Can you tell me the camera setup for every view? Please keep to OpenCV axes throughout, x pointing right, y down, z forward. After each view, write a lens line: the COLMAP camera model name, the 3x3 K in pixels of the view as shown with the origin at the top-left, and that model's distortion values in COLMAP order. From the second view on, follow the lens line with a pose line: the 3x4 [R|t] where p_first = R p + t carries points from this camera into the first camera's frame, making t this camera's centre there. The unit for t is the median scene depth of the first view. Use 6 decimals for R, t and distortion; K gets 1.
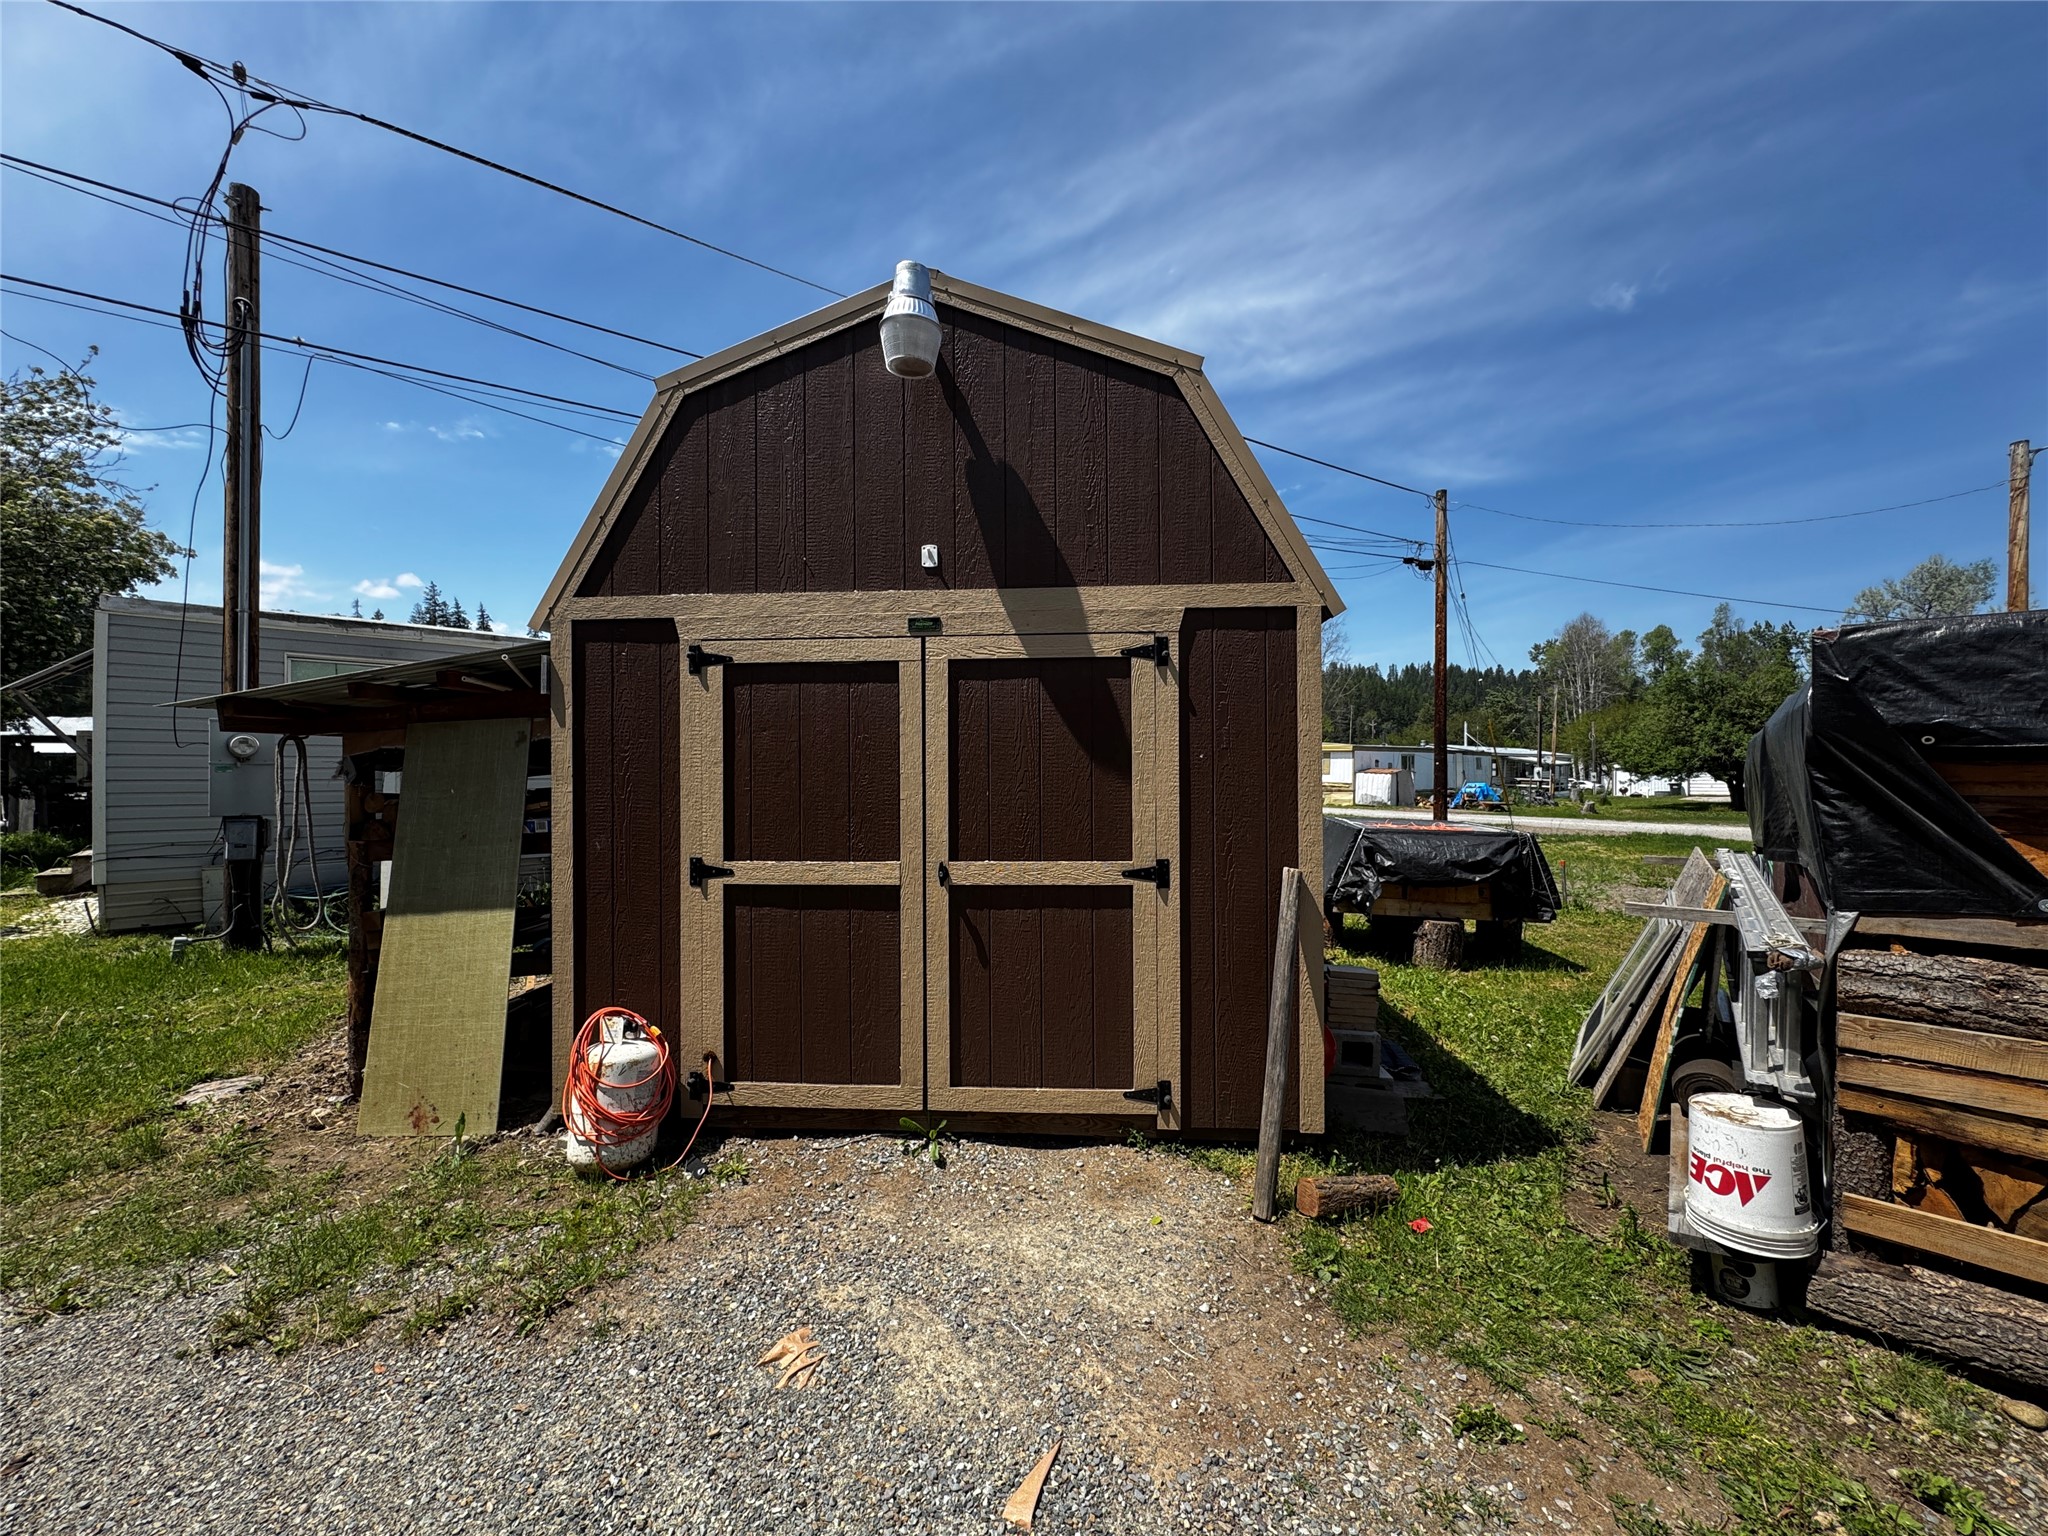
lens RADIAL K [[811.6, 0, 1020.5], [0, 811.6, 771.6], [0, 0, 1]] dist [-0.000580, -0.000488]
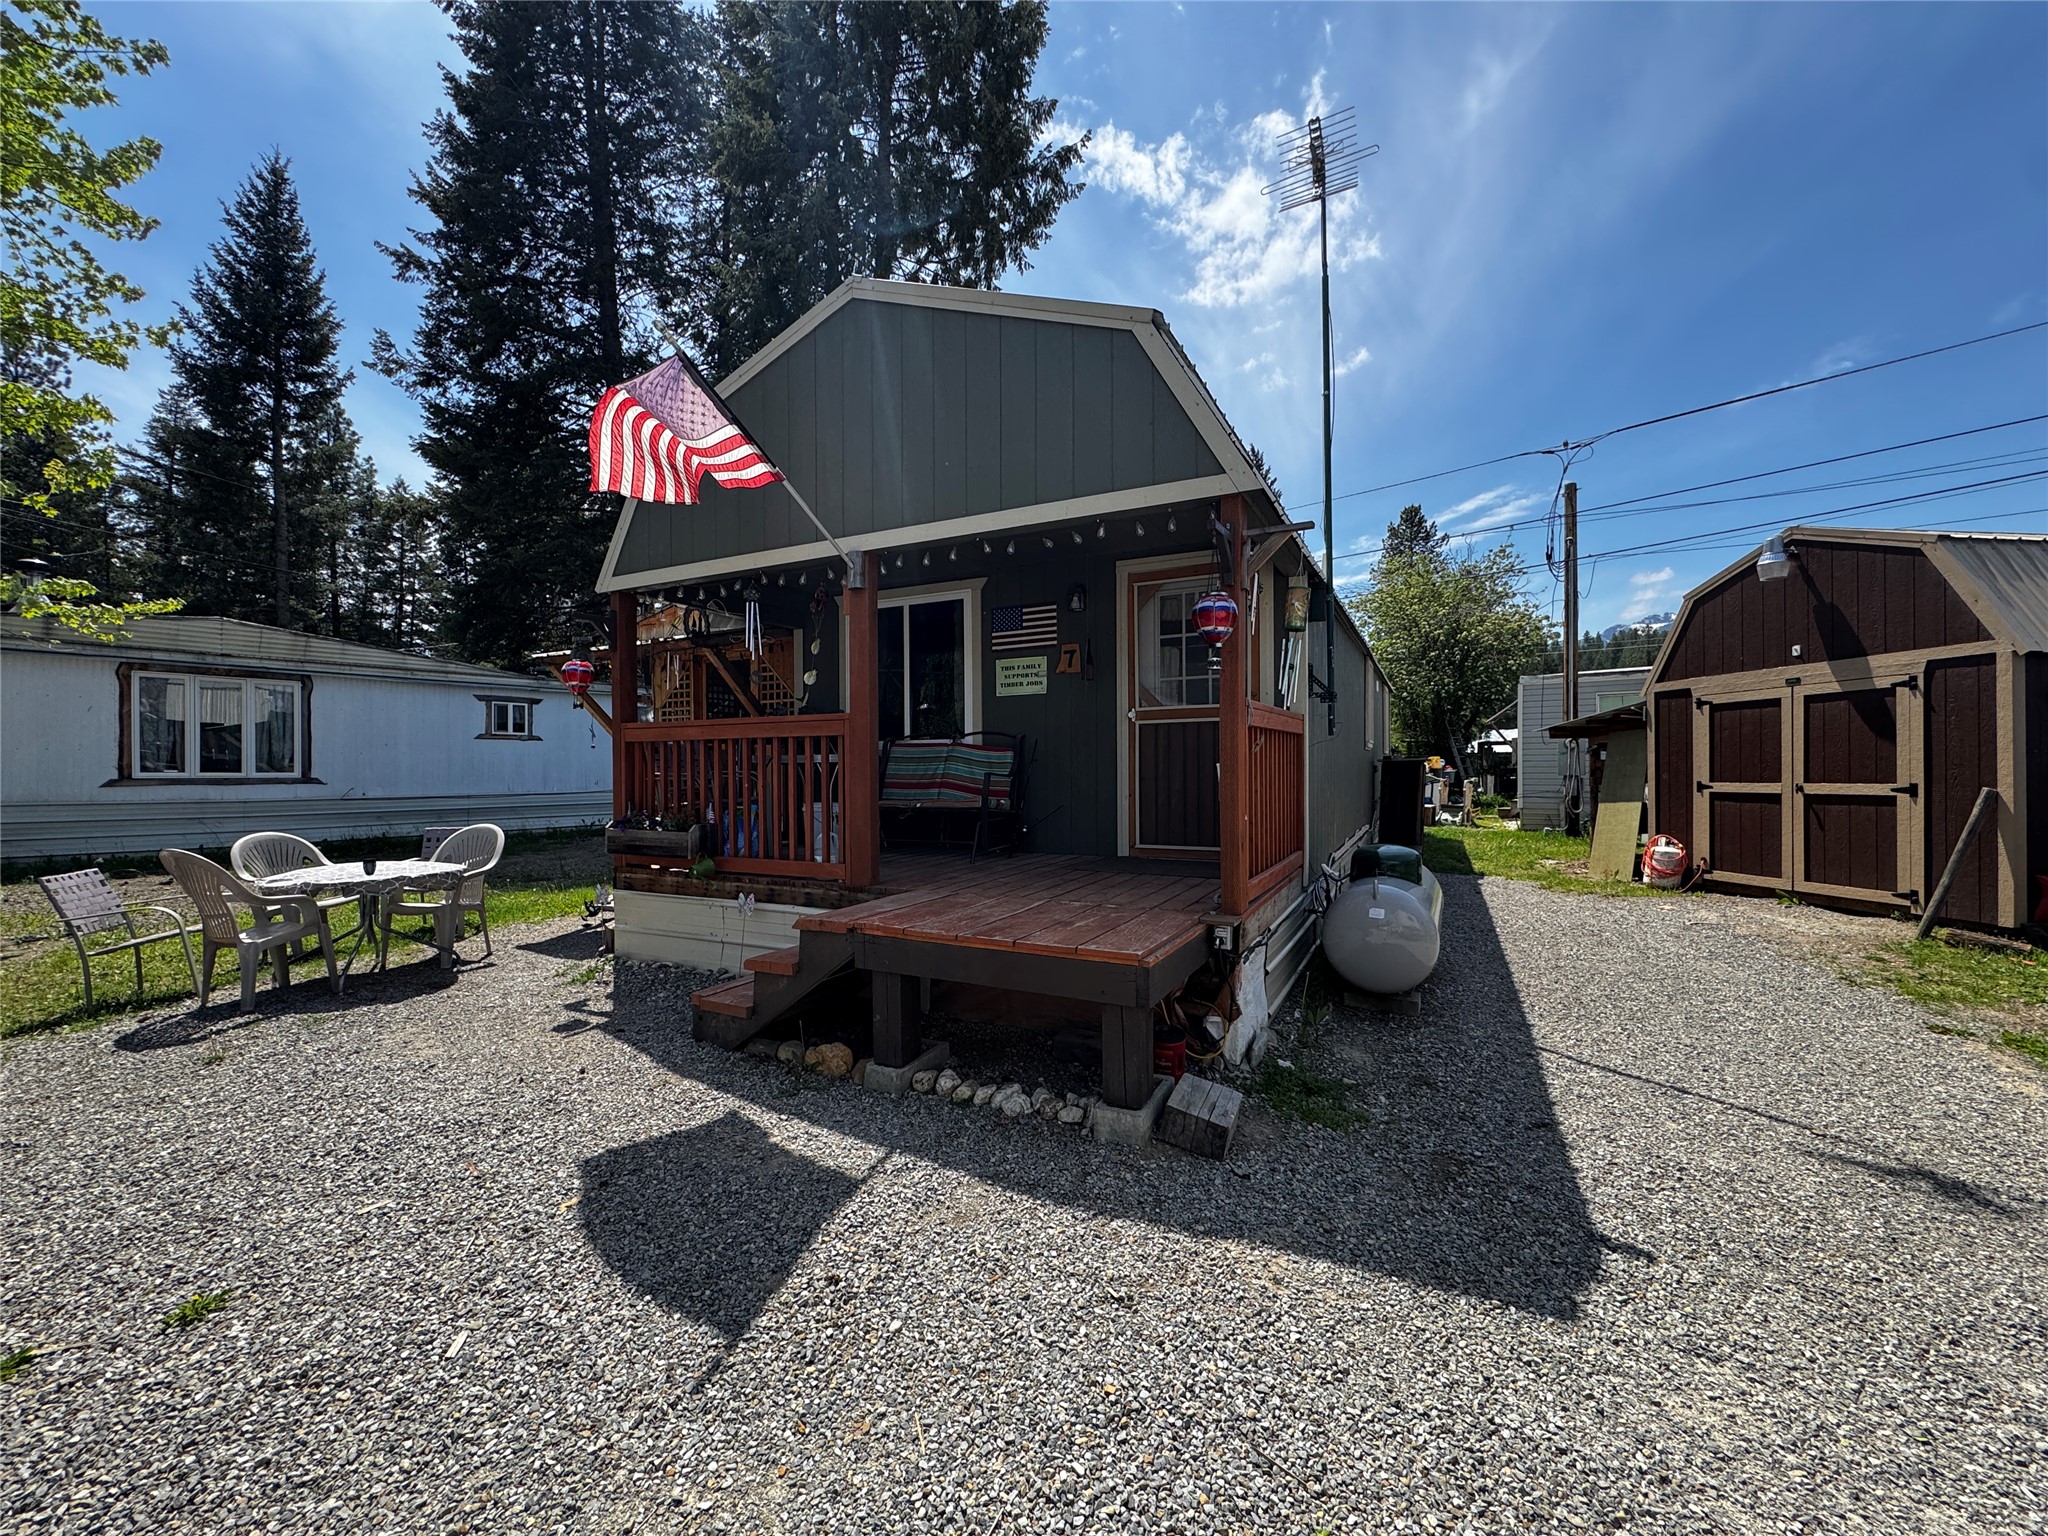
lens RADIAL K [[811.6, 0, 1020.5], [0, 811.6, 771.6], [0, 0, 1]] dist [-0.000580, -0.000488]
pose [[0.165540, 0.001220, -0.986202, 1.797266], [0.006125, 0.999979, 0.002265, 0.058479], [0.986184, -0.006415, 0.165529, -1.555113]]
